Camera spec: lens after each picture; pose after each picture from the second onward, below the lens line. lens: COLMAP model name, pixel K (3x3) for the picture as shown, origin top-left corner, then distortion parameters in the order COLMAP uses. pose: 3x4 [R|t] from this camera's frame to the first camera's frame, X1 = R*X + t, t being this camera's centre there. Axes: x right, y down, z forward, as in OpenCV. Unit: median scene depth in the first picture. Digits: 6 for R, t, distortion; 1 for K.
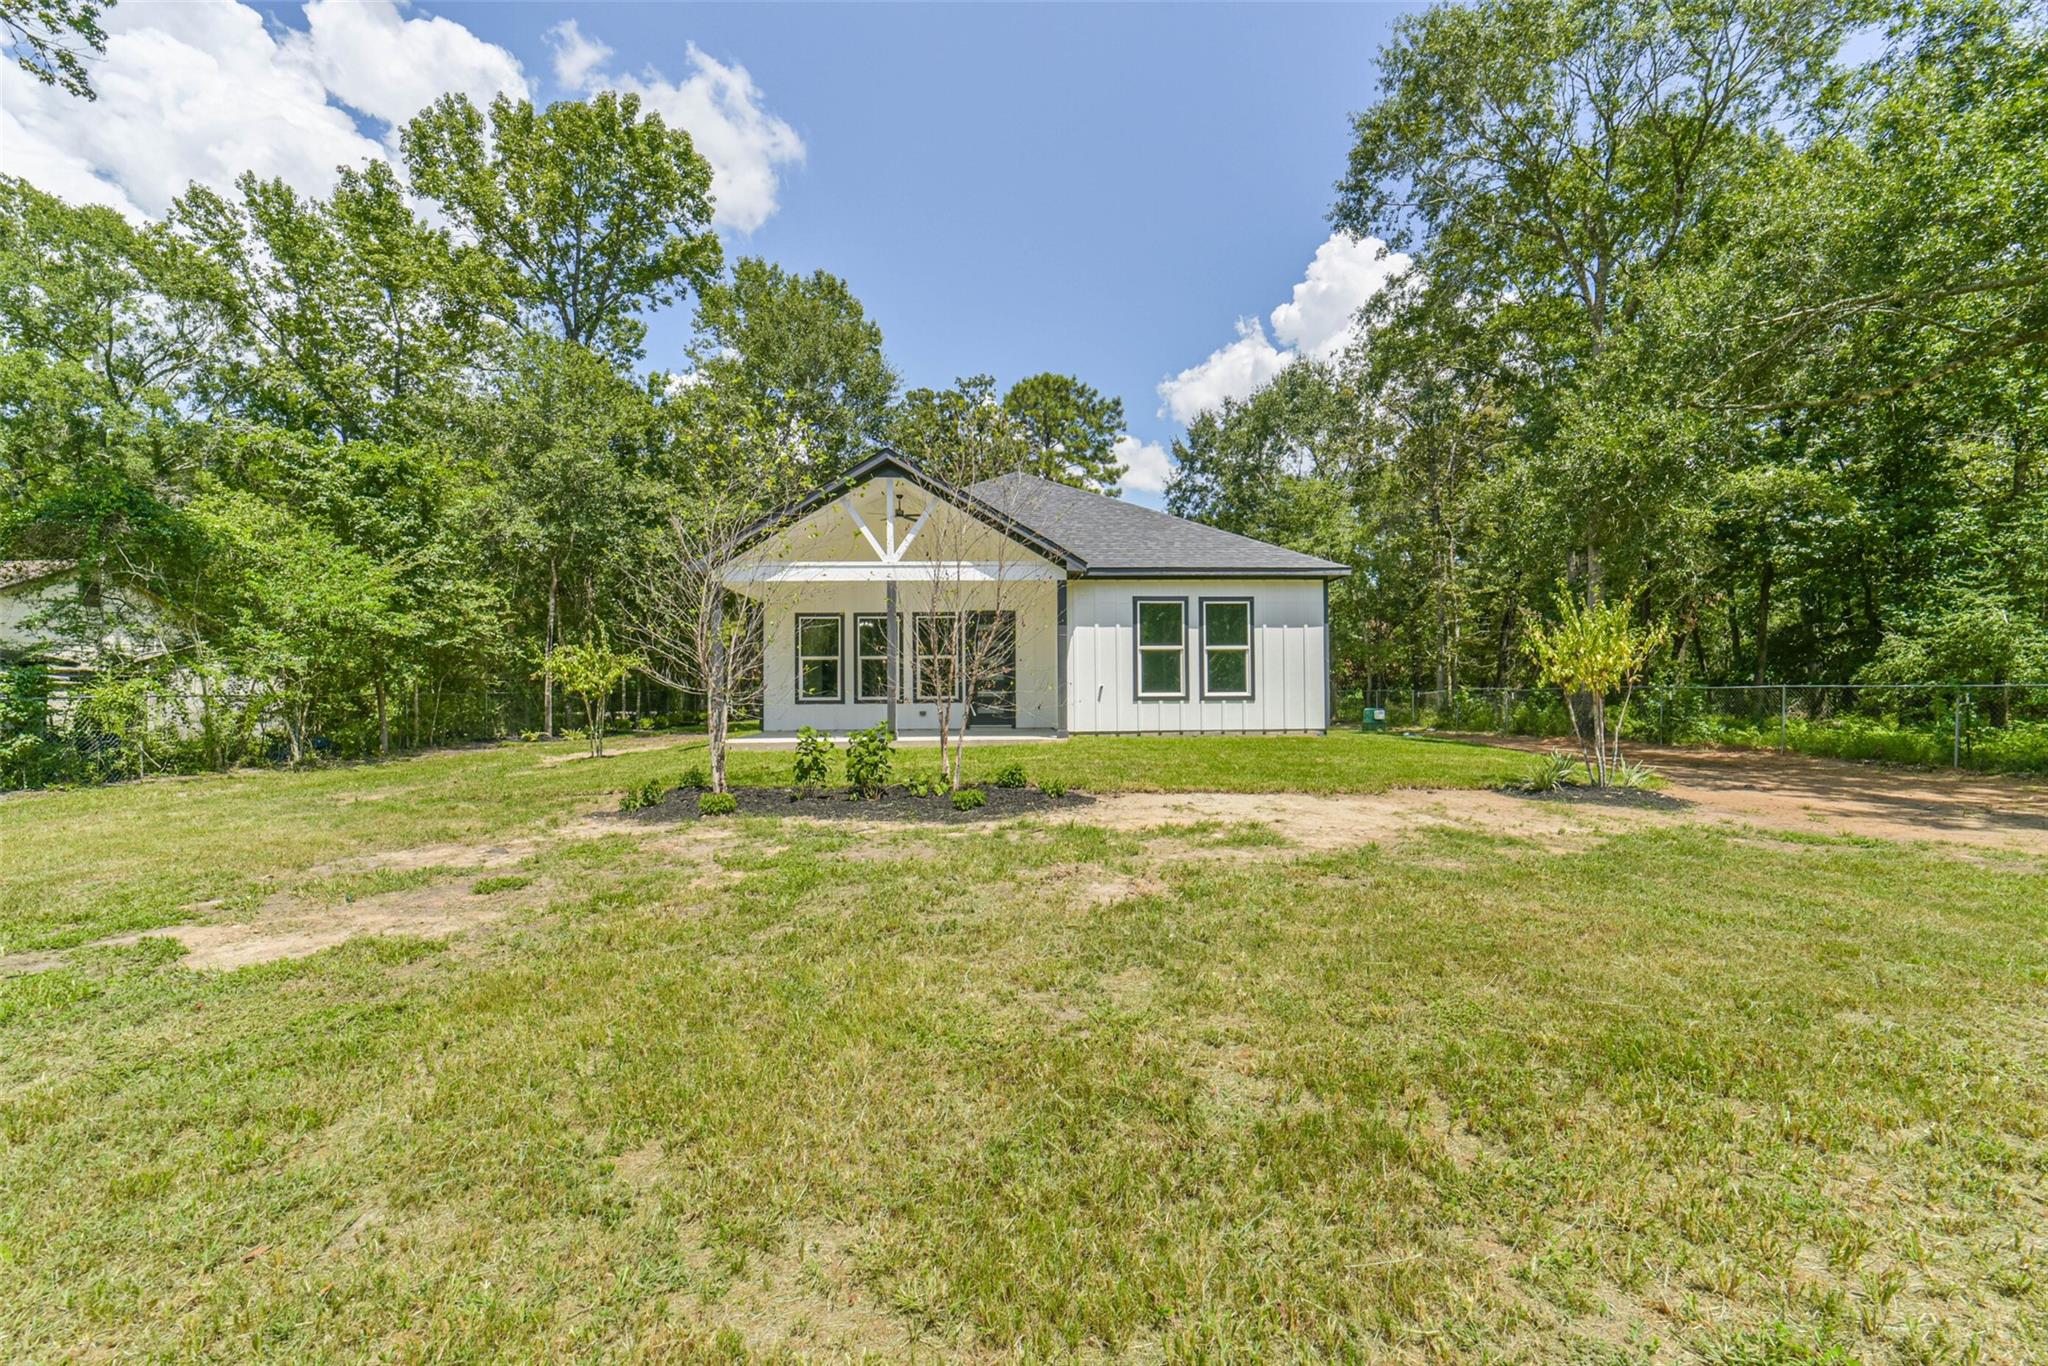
lens RADIAL K [[824.1, 0, 1029.6], [0, 824.1, 673.7], [0, 0, 1]] dist [-0.032832, 0.008021]
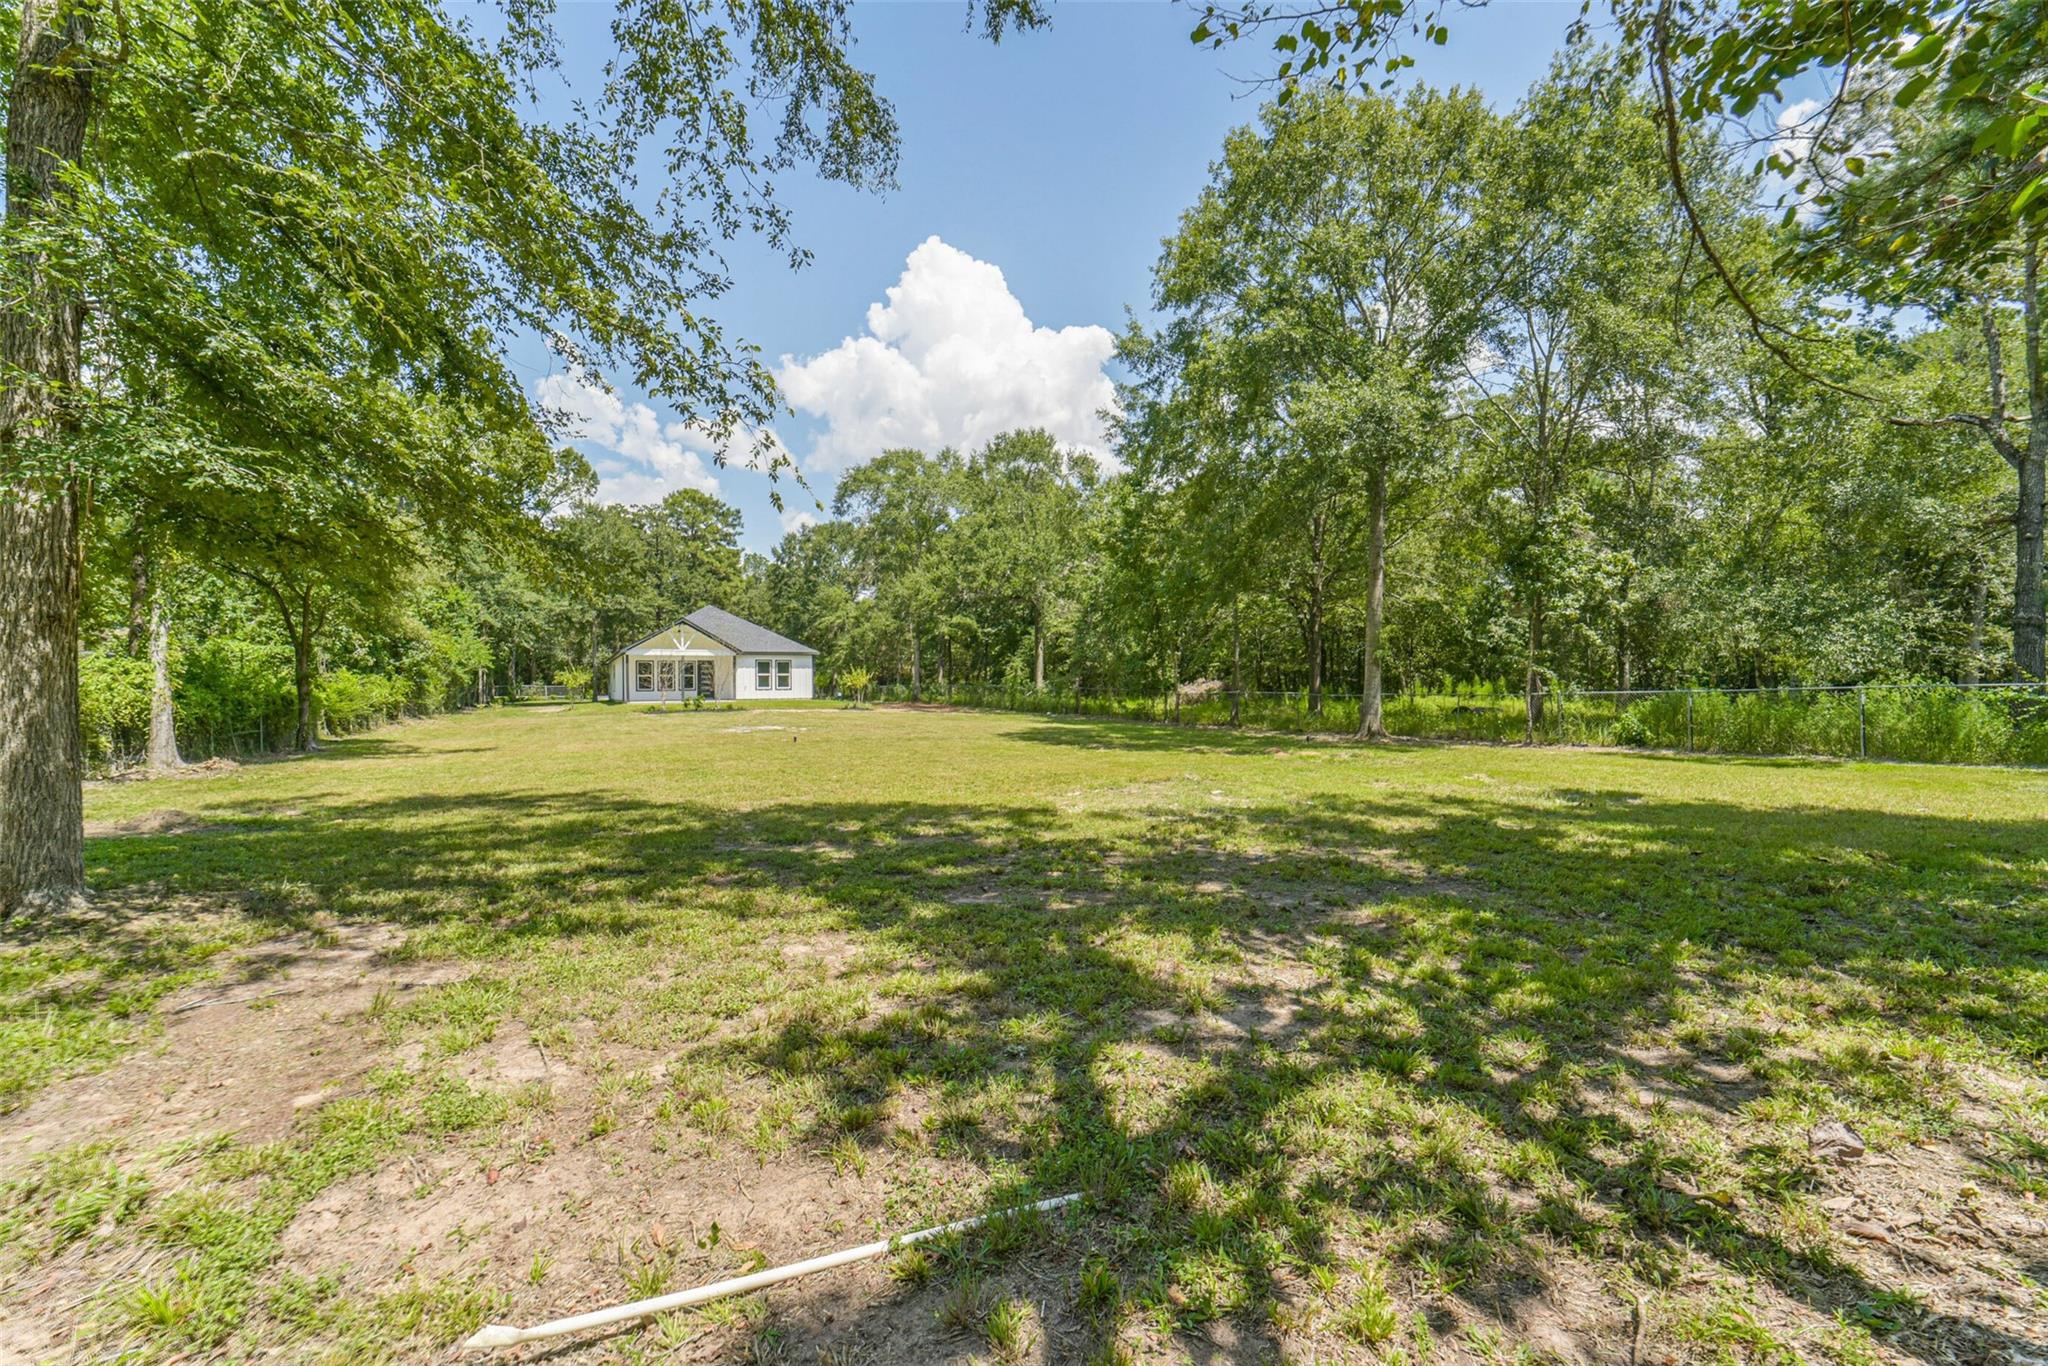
lens RADIAL K [[824.1, 0, 1029.6], [0, 824.1, 673.7], [0, 0, 1]] dist [-0.032832, 0.008021]
pose [[0.890518, 0.008968, 0.454859, -0.411371], [-0.013567, 0.999885, 0.006848, -0.073168], [-0.454746, -0.012269, 0.890537, -2.557141]]
